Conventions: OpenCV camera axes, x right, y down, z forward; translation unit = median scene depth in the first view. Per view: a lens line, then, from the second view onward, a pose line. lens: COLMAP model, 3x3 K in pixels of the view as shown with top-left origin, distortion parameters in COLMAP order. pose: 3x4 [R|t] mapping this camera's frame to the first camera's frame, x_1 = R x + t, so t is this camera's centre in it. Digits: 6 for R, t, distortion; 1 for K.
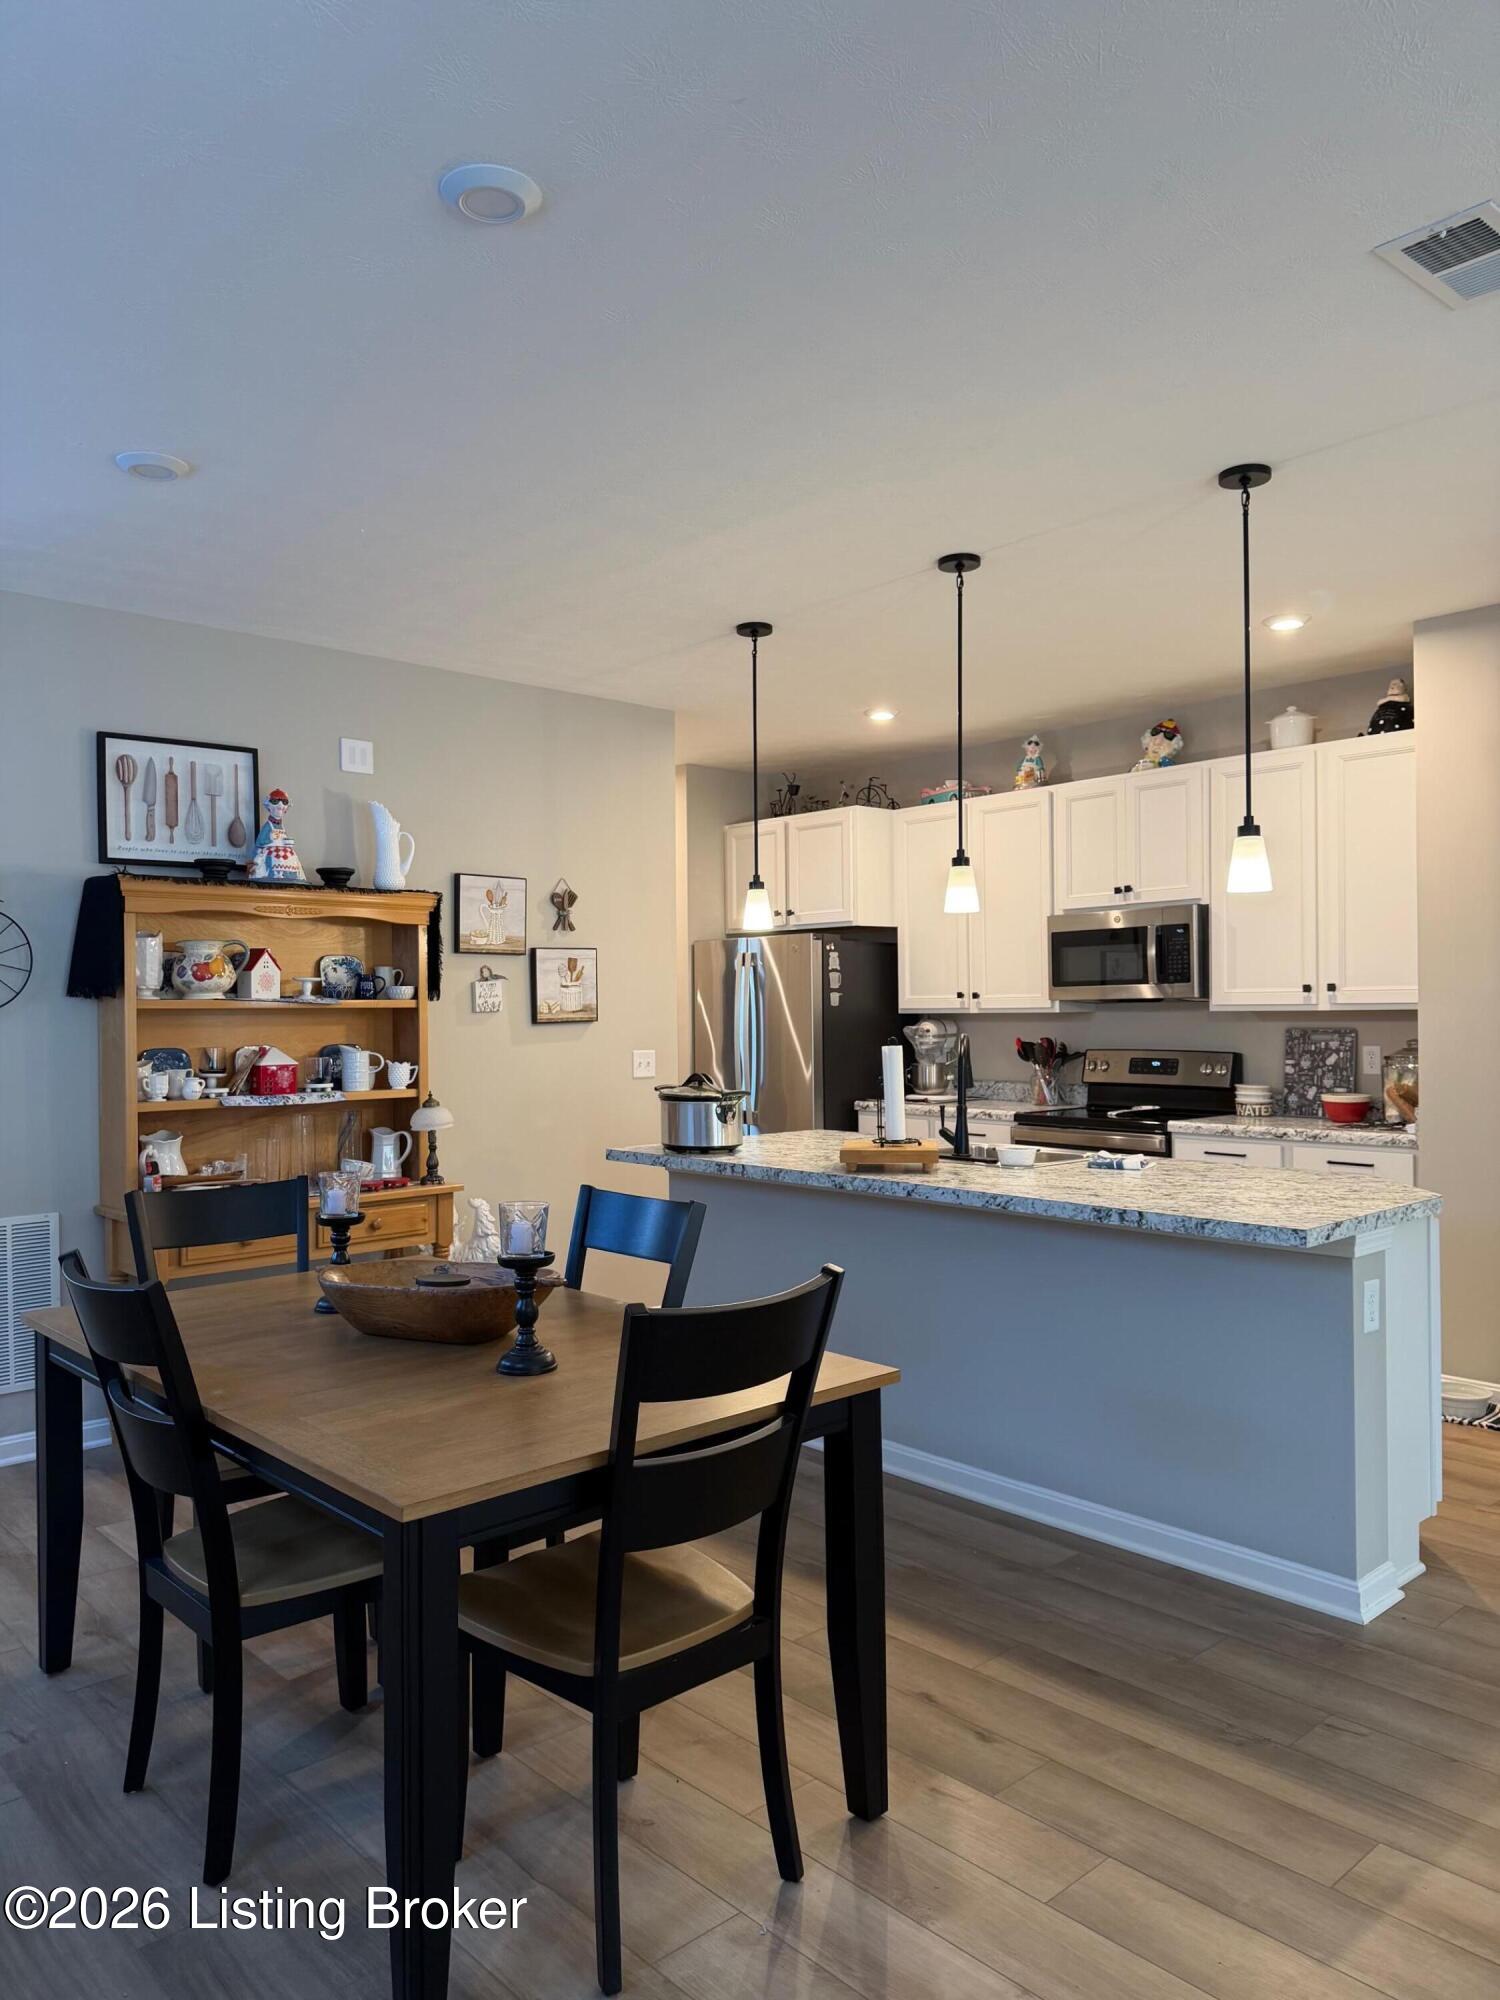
lens RADIAL K [[1388.2, 0, 760.7], [0, 1388.2, 1015.5], [0, 0, 1]] dist [0.037757, -0.054392]
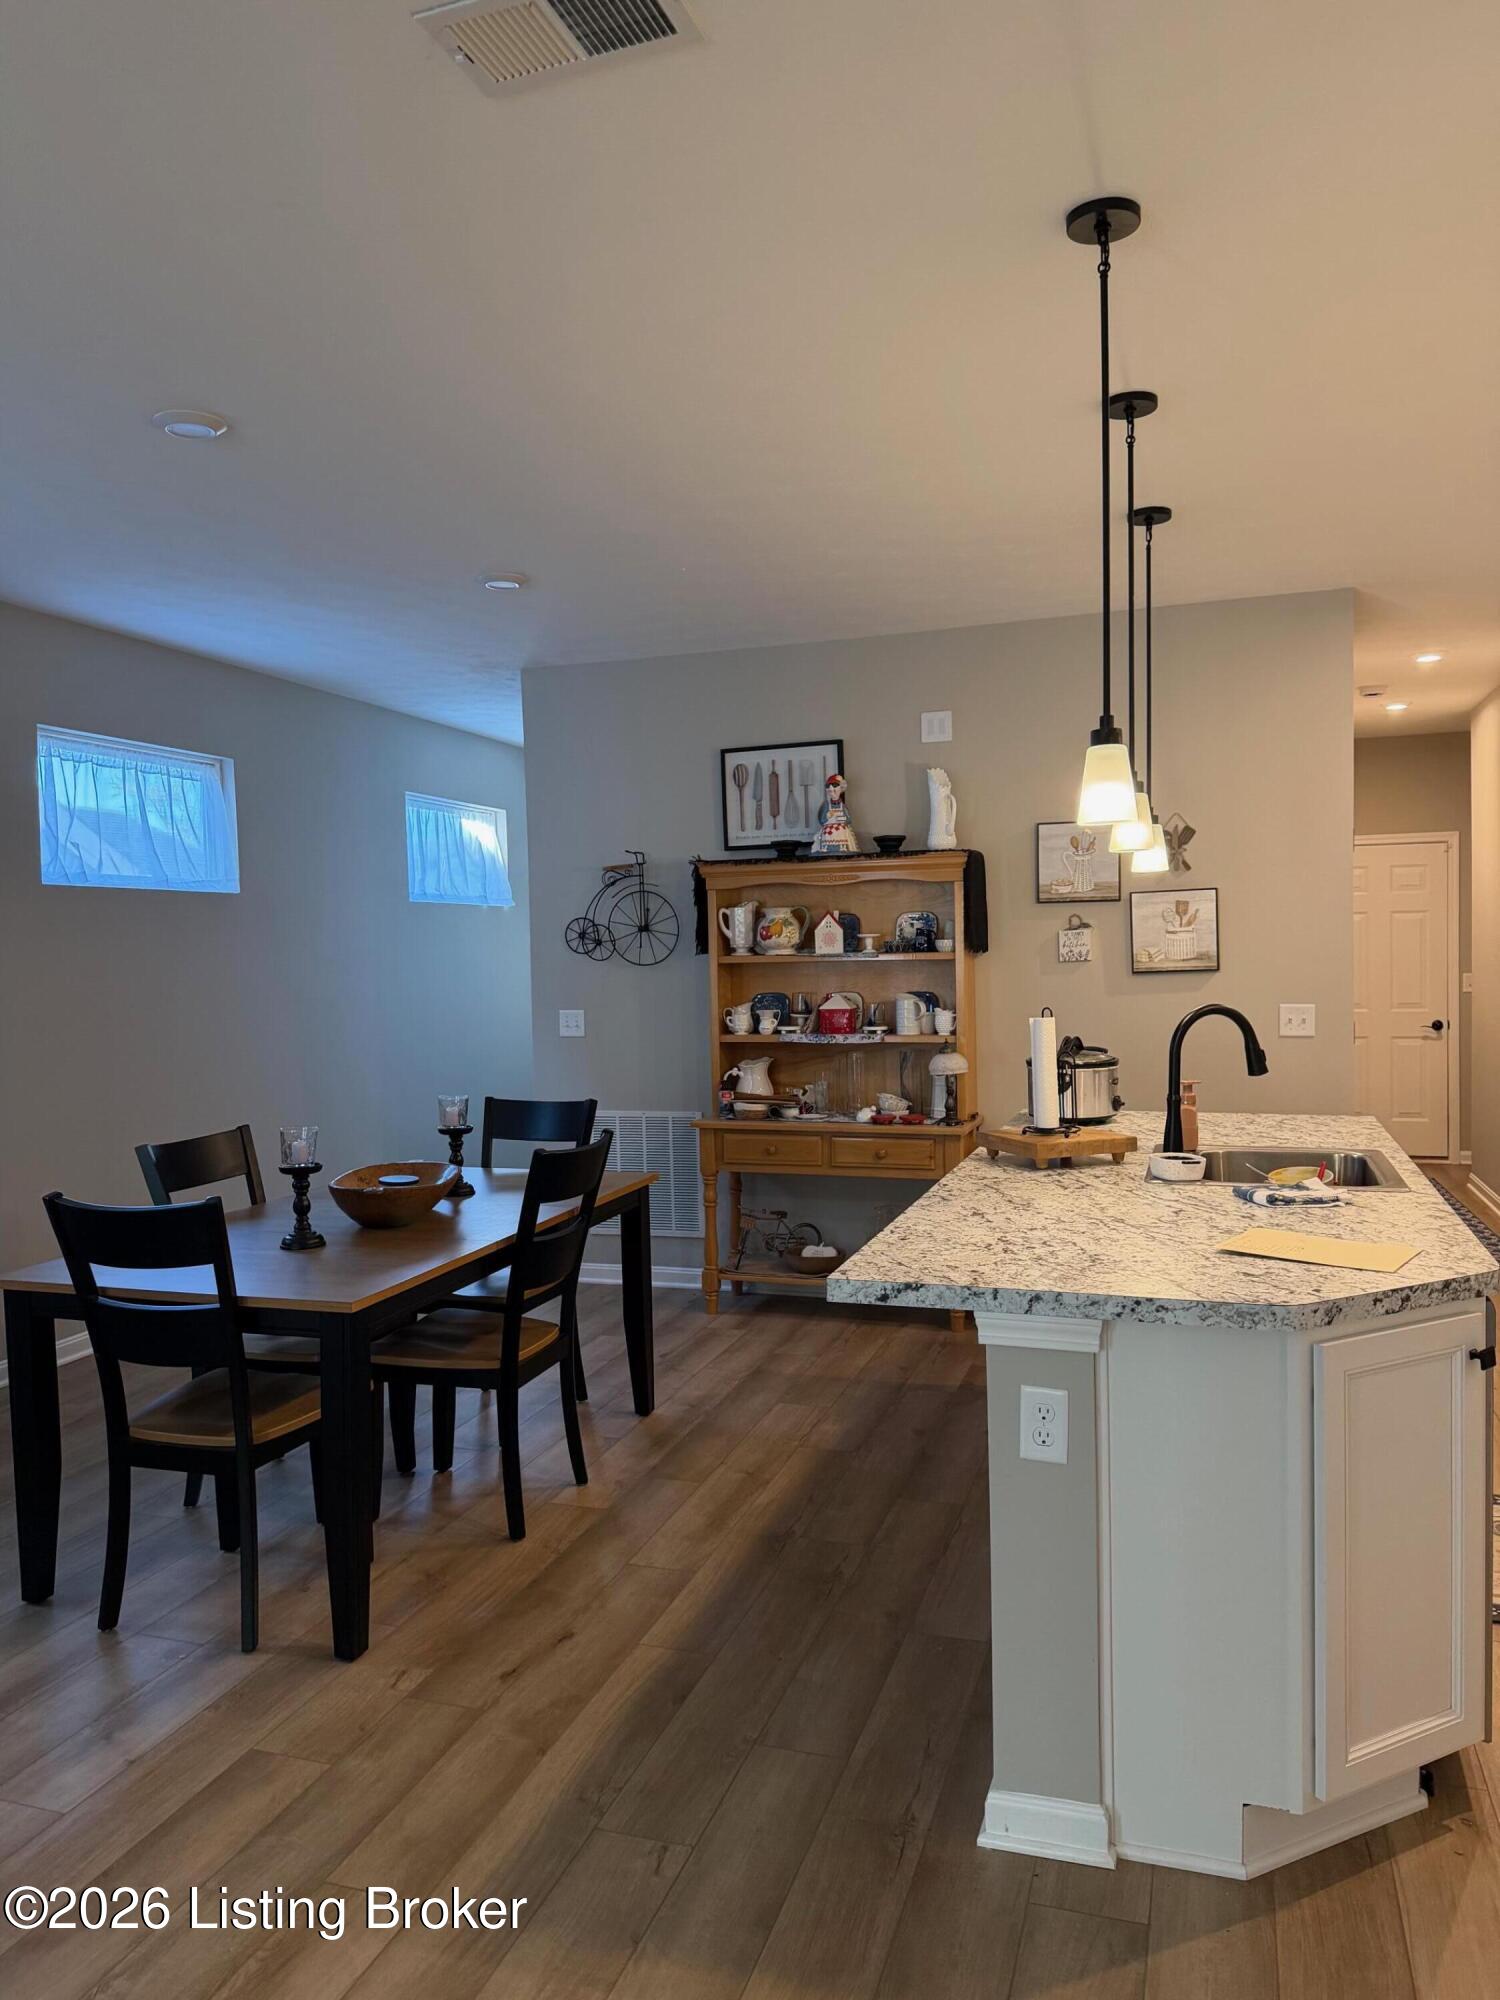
lens RADIAL K [[1388.2, 0, 737.1], [0, 1388.2, 997.0], [0, 0, 1]] dist [0.037757, -0.054392]
pose [[0.491289, 0.027293, -0.870569, 0.660736], [0.013887, 0.999136, 0.039161, -0.022952], [0.870886, -0.031329, 0.490486, 0.366932]]
